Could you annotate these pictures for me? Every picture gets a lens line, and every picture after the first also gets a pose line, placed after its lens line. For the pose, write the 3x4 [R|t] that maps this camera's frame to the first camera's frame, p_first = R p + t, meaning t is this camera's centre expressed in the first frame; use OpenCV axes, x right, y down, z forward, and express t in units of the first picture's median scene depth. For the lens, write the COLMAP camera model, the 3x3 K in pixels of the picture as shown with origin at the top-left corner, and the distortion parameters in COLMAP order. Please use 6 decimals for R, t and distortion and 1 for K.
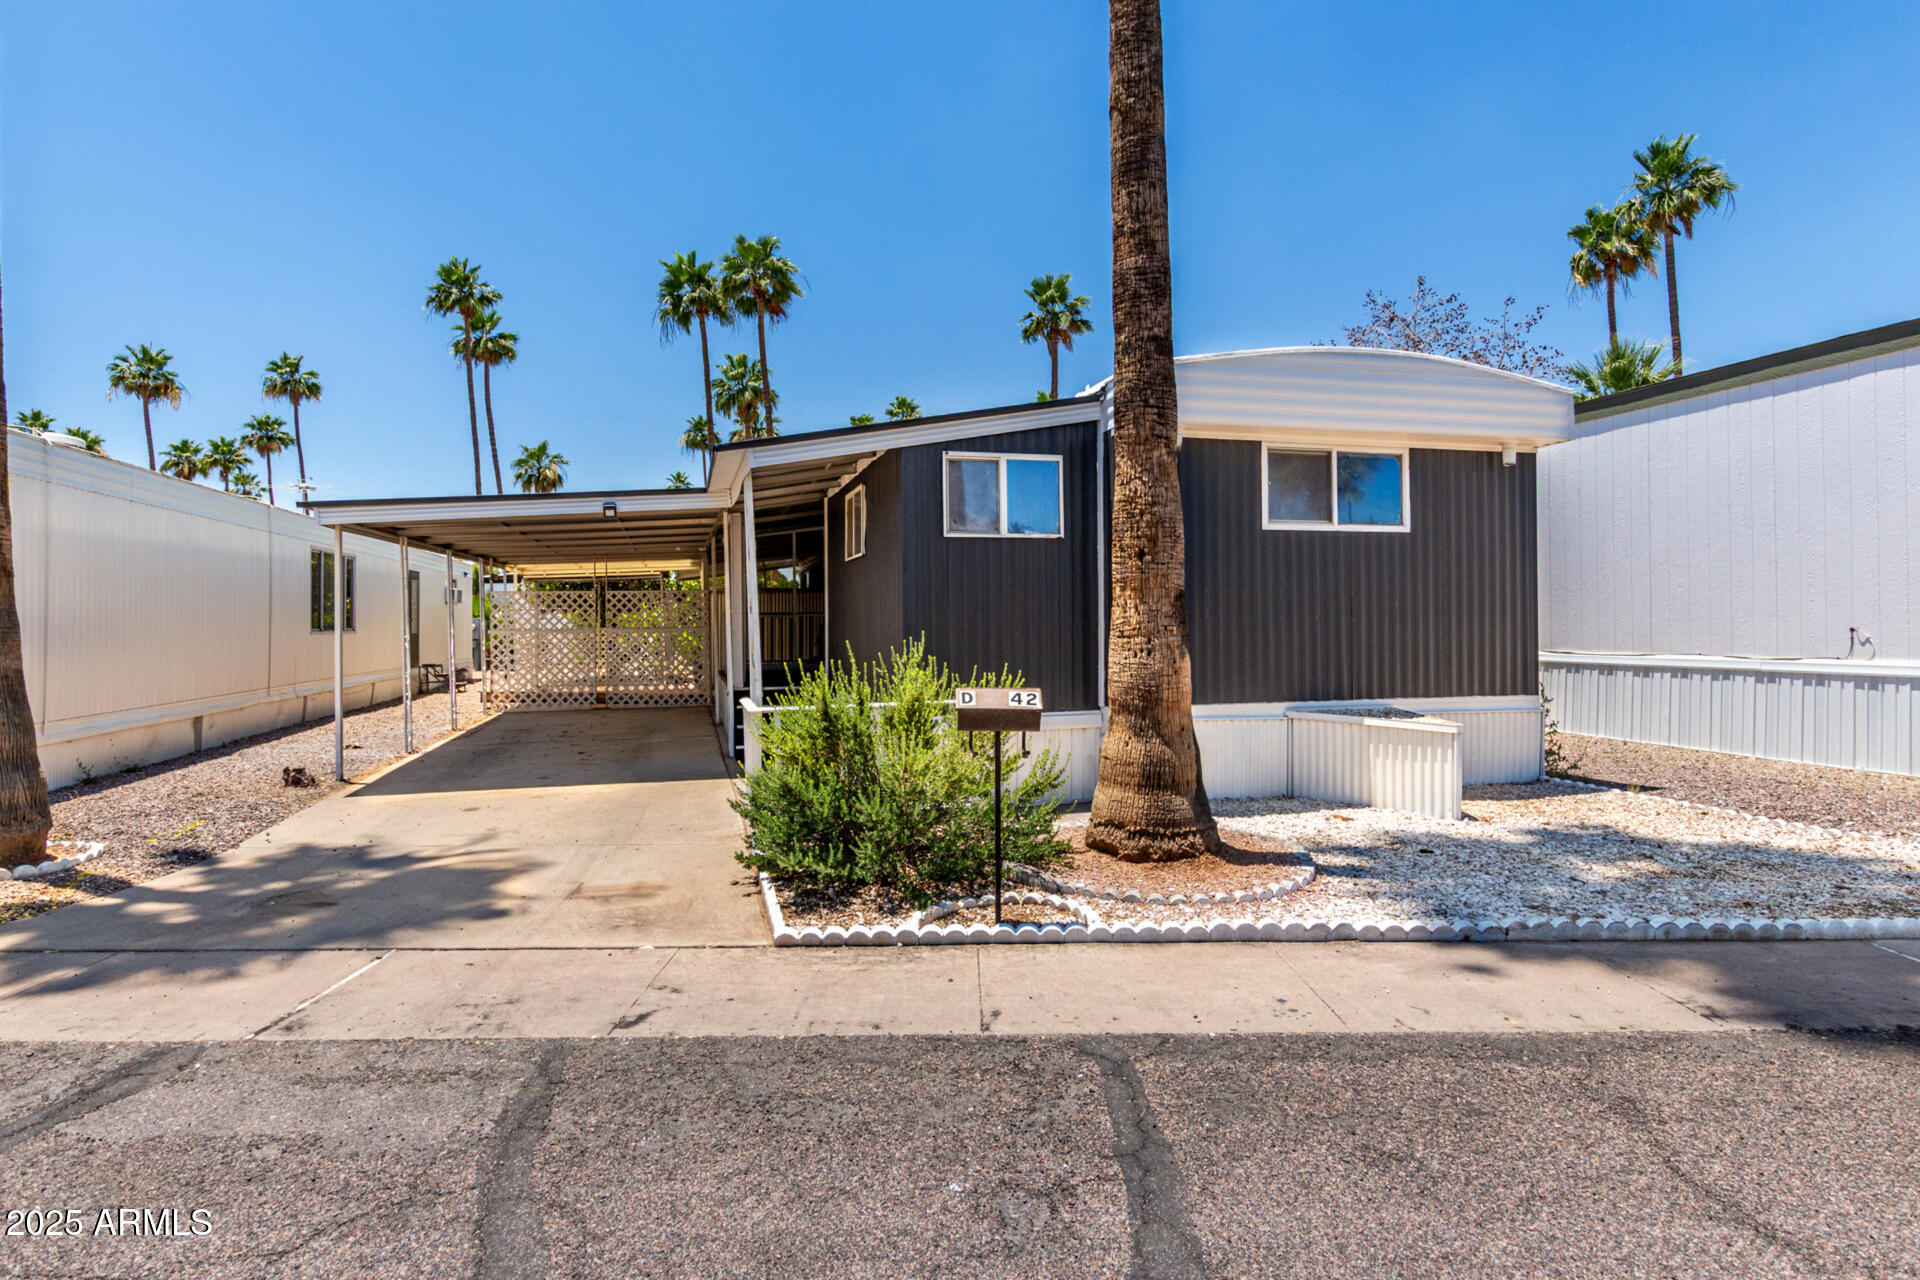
lens RADIAL K [[892.2, 0, 1013.0], [0, 892.2, 635.0], [0, 0, 1]] dist [0.012041, -0.004604]
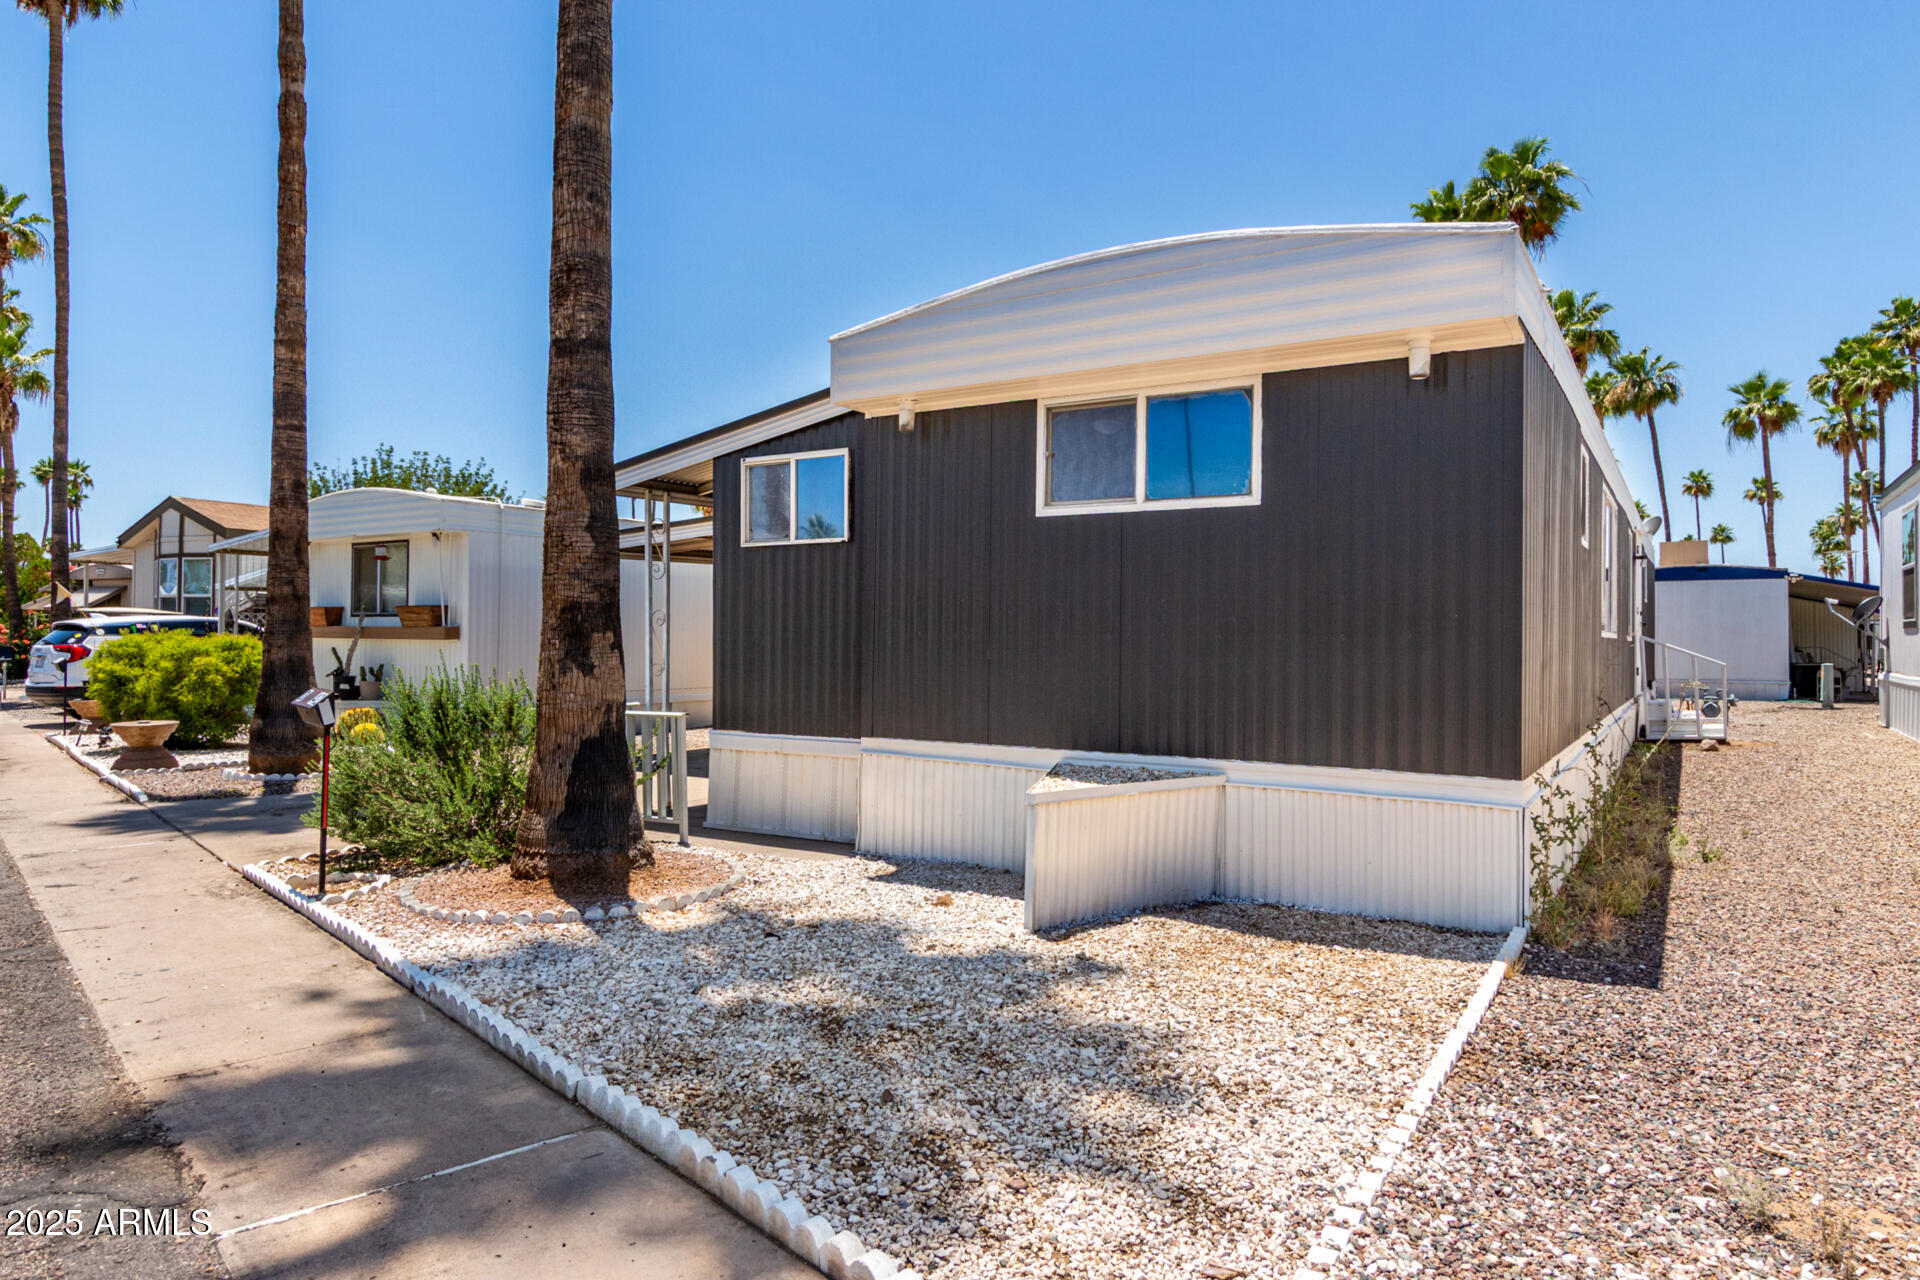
lens RADIAL K [[1059.9, 0, 967.9], [0, 1059.9, 648.7], [0, 0, 1]] dist [-0.002016, -0.001558]
pose [[0.730720, 0.021489, -0.682339, 0.419922], [-0.023176, 0.999709, 0.006665, -0.005797], [0.682284, 0.010943, 0.731006, 0.154135]]
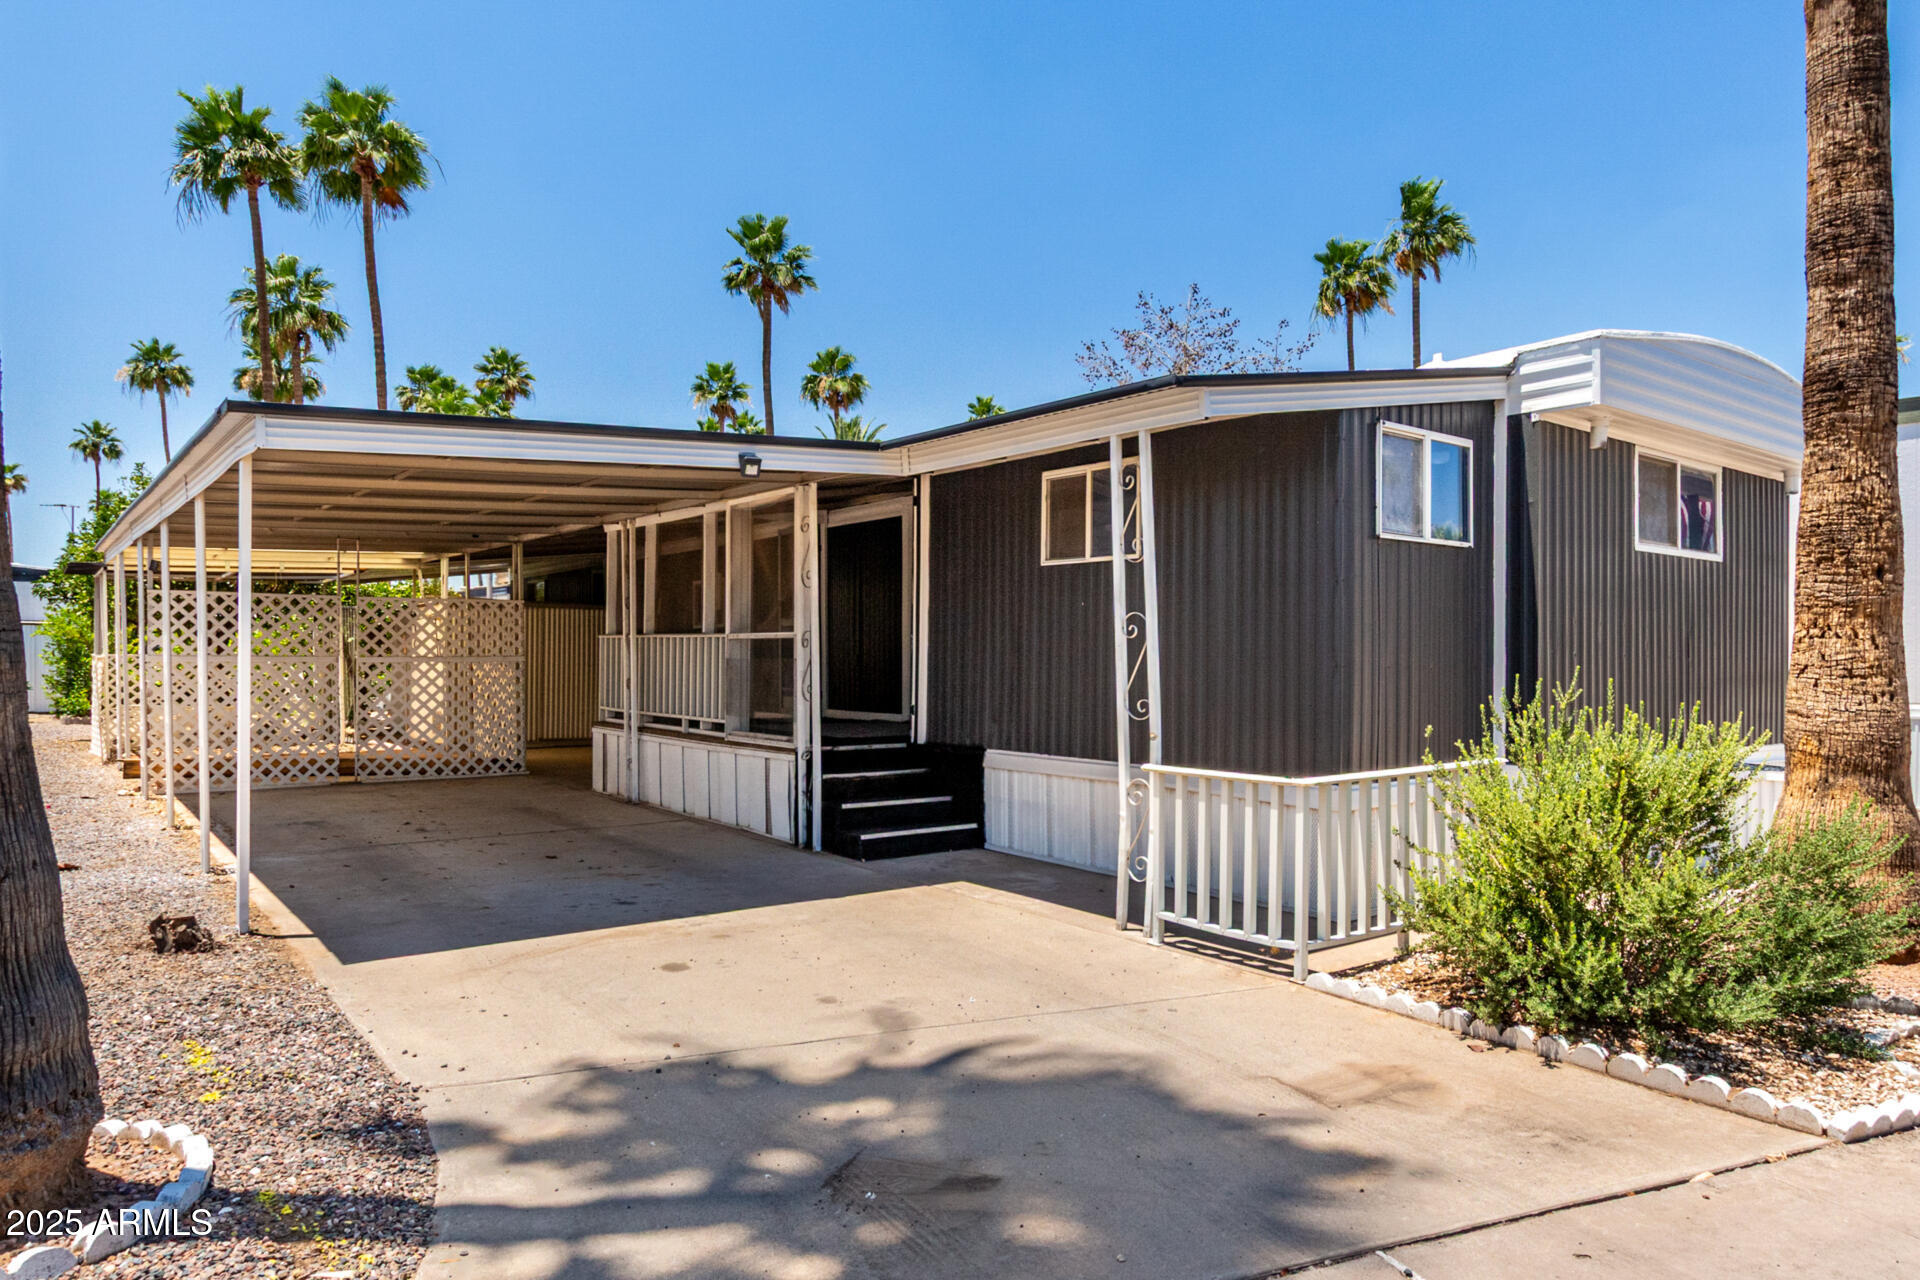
lens RADIAL K [[1067.7, 0, 951.6], [0, 1067.7, 684.4], [0, 0, 1]] dist [0.005353, 0.000102]
pose [[0.931457, 0.006036, 0.363802, -0.338980], [-0.009263, 0.999932, 0.007128, 0.003375], [-0.363734, -0.010009, 0.931449, 0.147355]]
